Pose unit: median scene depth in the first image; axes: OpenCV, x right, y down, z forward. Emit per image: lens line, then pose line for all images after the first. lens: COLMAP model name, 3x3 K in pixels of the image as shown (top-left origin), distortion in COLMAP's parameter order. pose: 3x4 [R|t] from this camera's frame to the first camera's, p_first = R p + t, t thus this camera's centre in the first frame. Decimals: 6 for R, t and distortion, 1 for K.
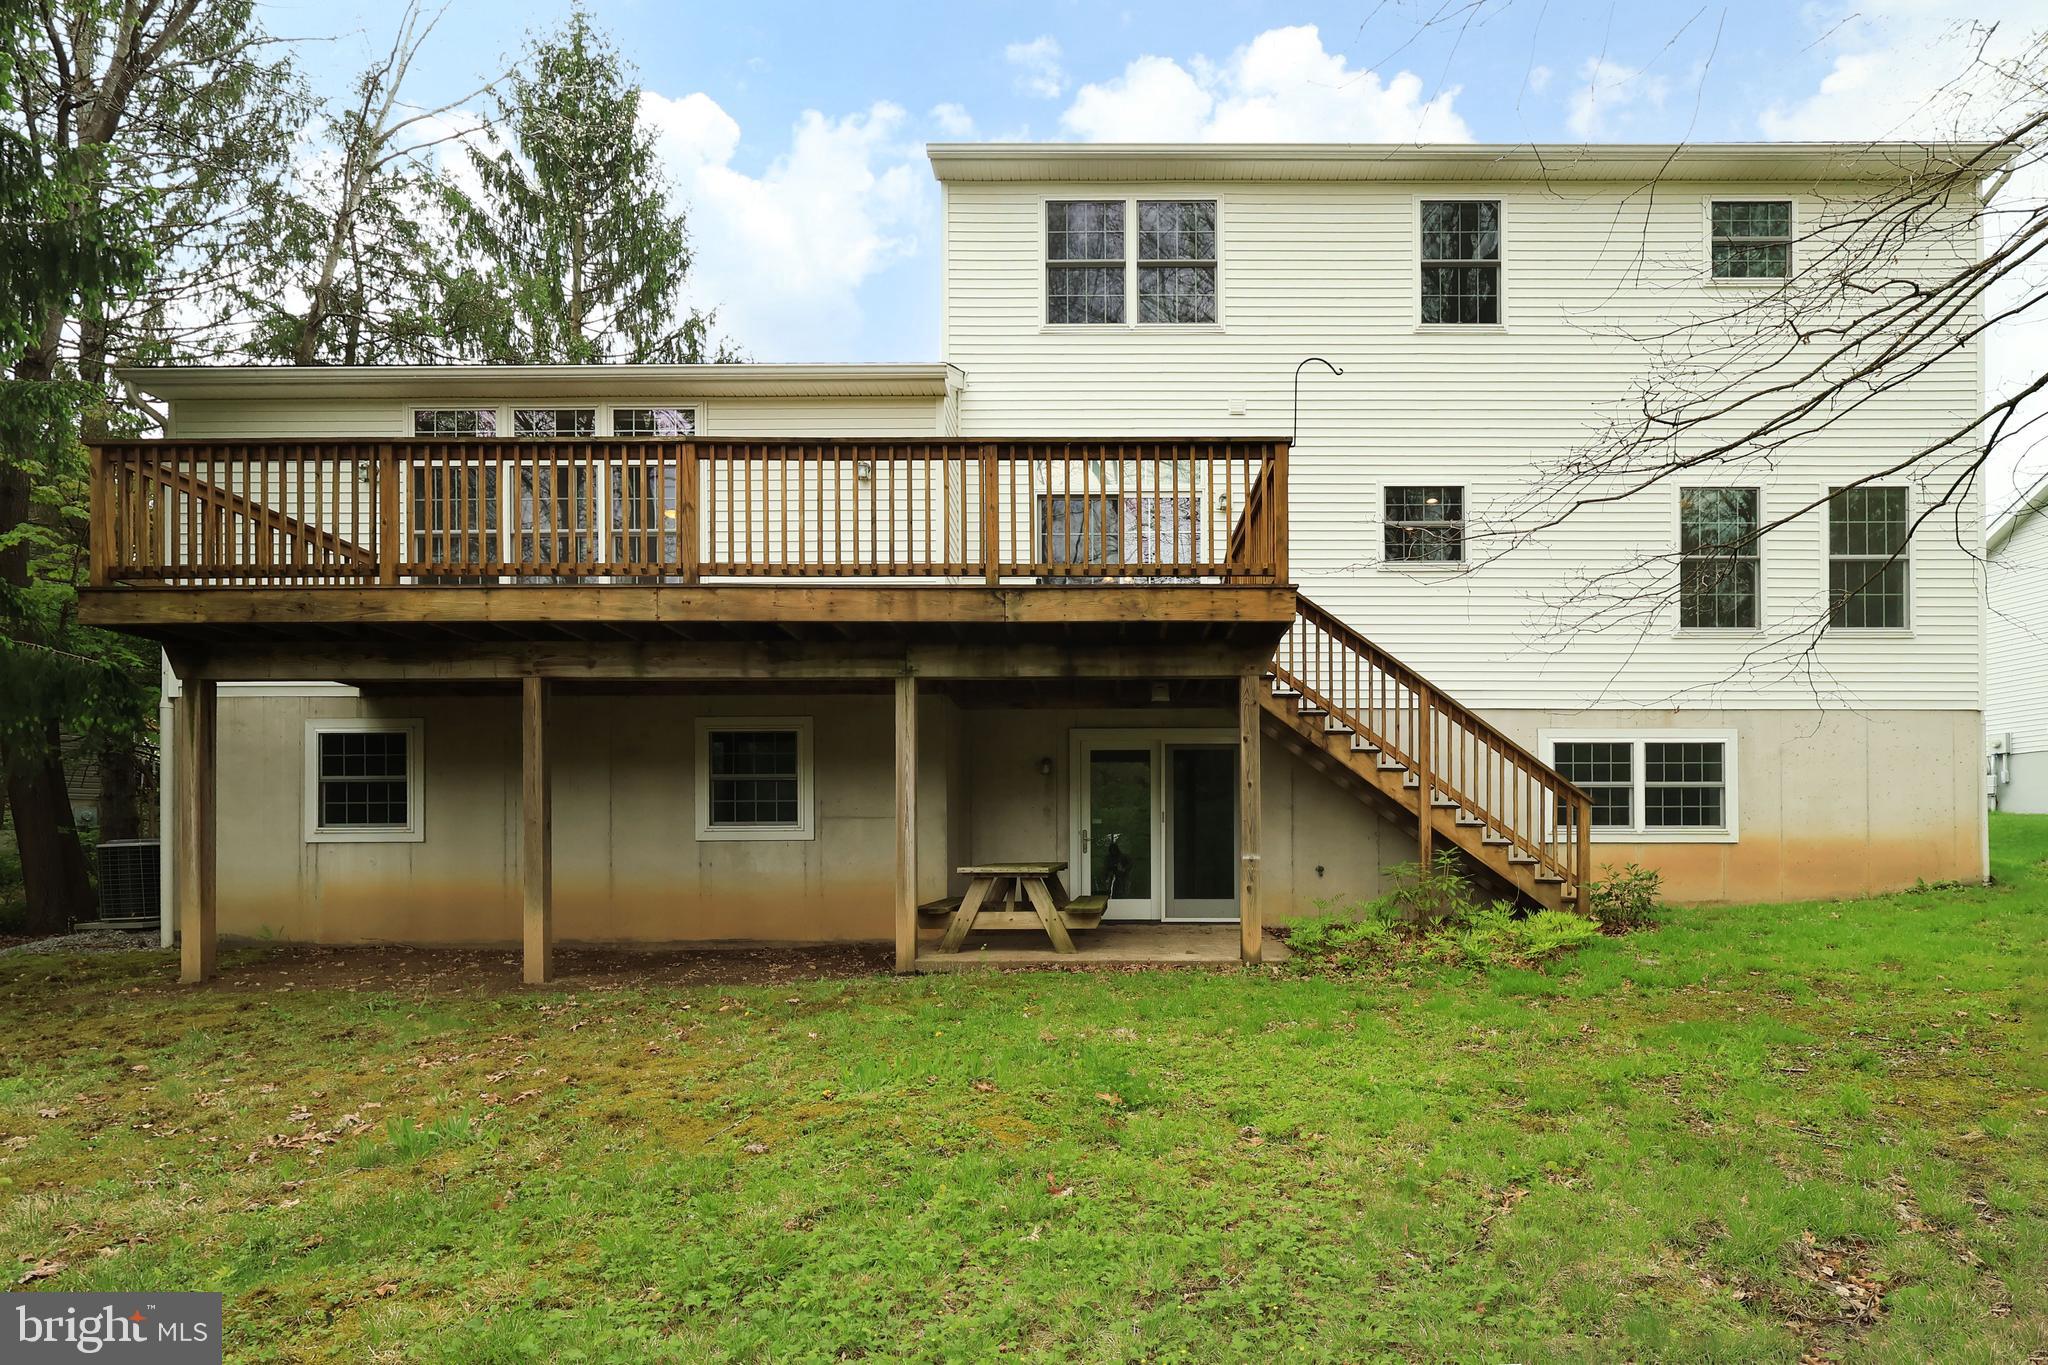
lens RADIAL K [[988.1, 0, 1023.5], [0, 988.1, 846.0], [0, 0, 1]] dist [0.000917, 0.000291]
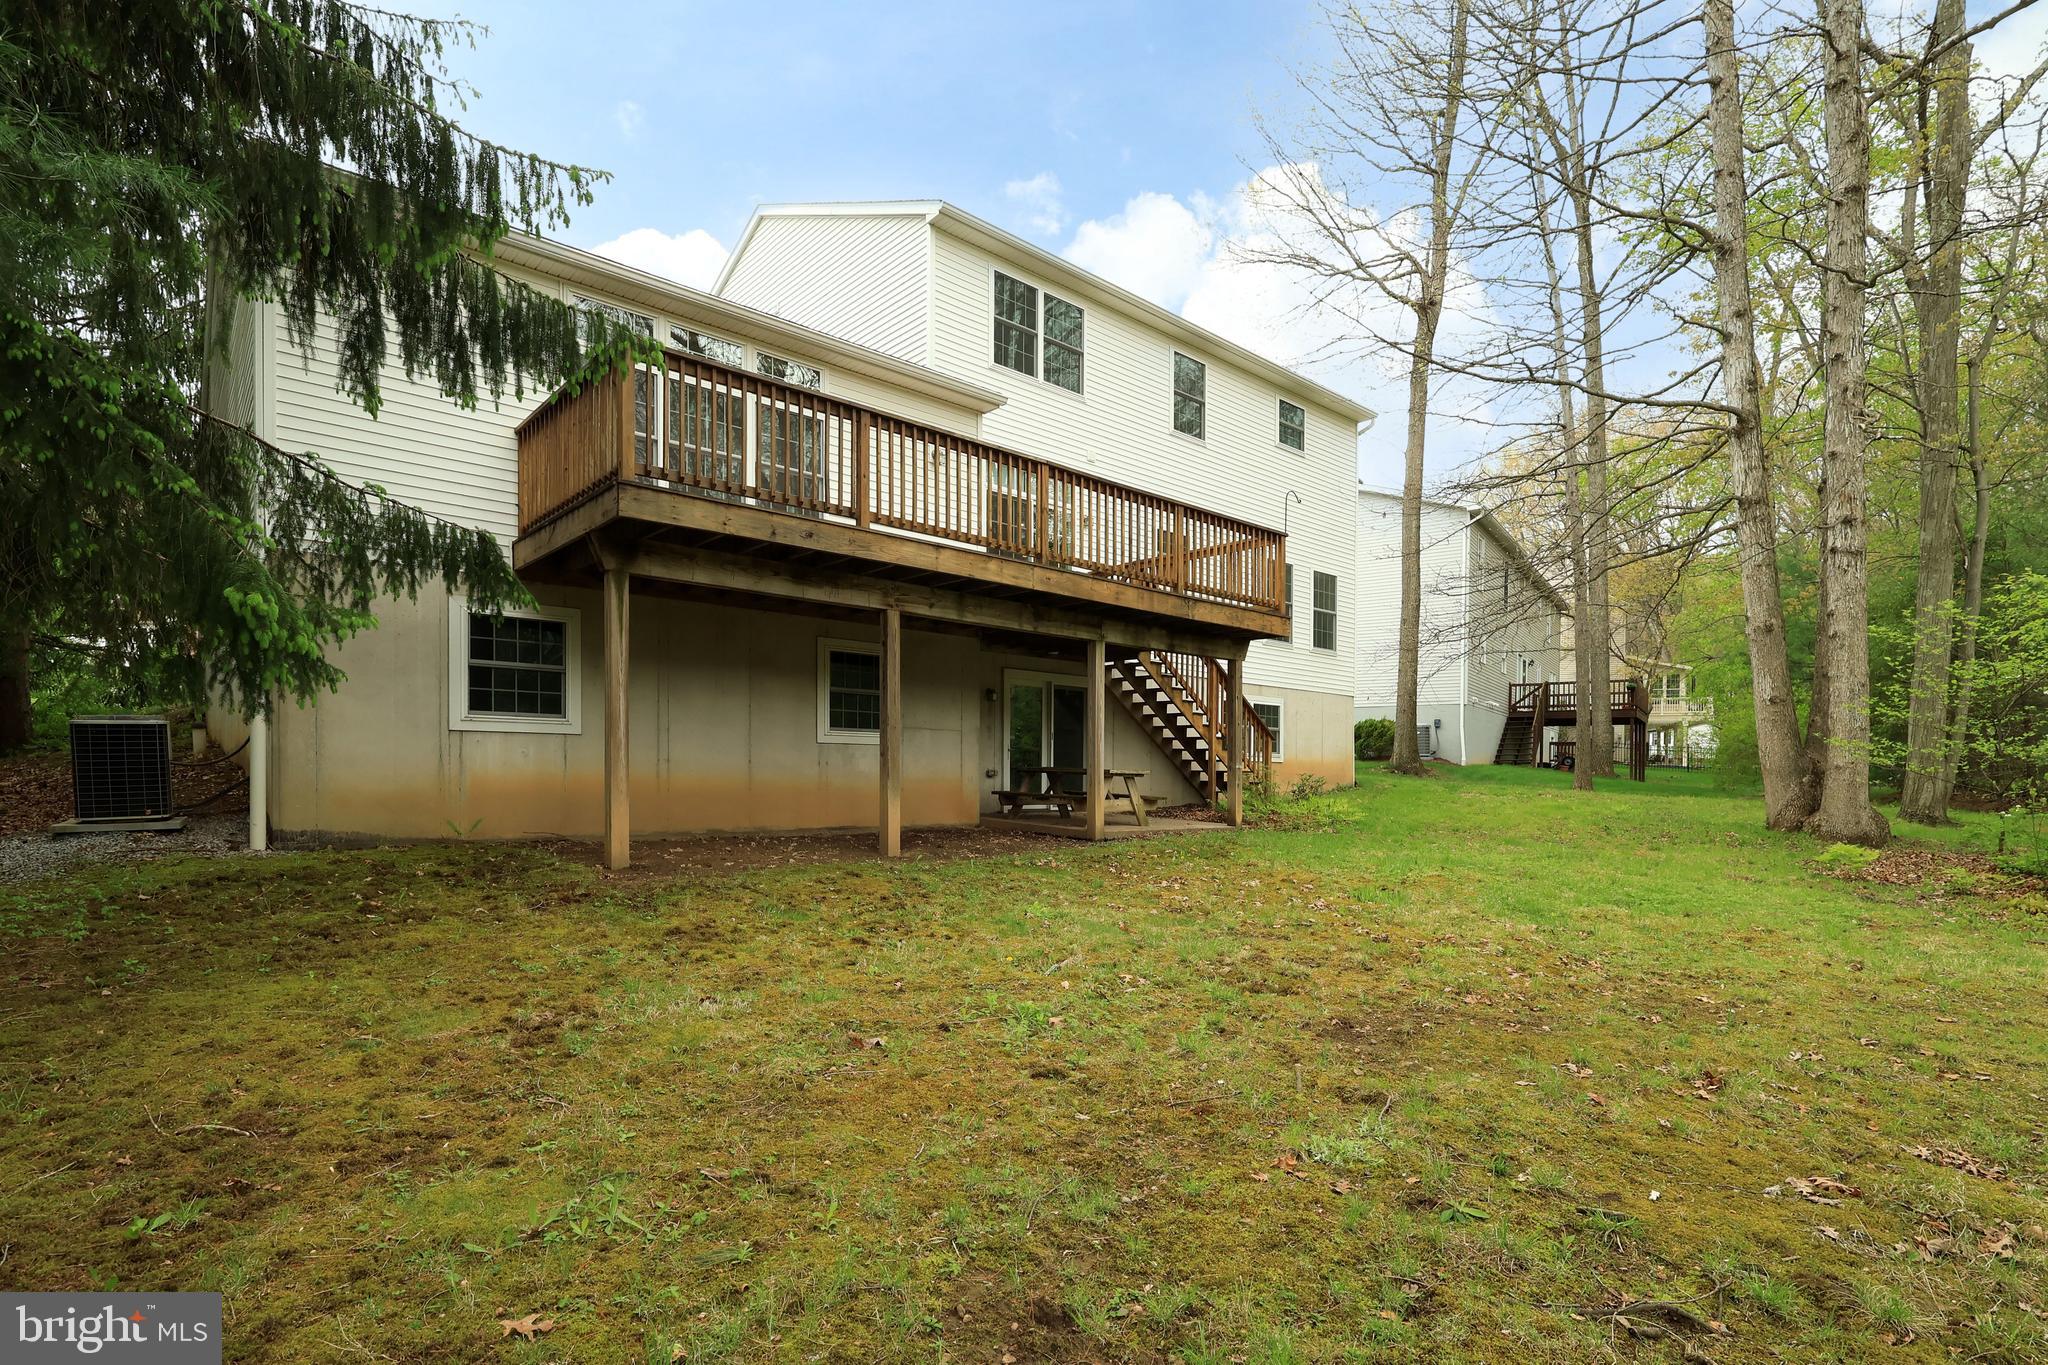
lens RADIAL K [[974.6, 0, 1024.0], [0, 974.6, 682.5], [0, 0, 1]] dist [-0.000555, 0.000682]
pose [[0.760620, 0.075251, 0.644821, -0.810651], [-0.032923, 0.996452, -0.077451, 0.004374], [-0.648362, 0.037681, 0.760399, -0.010894]]
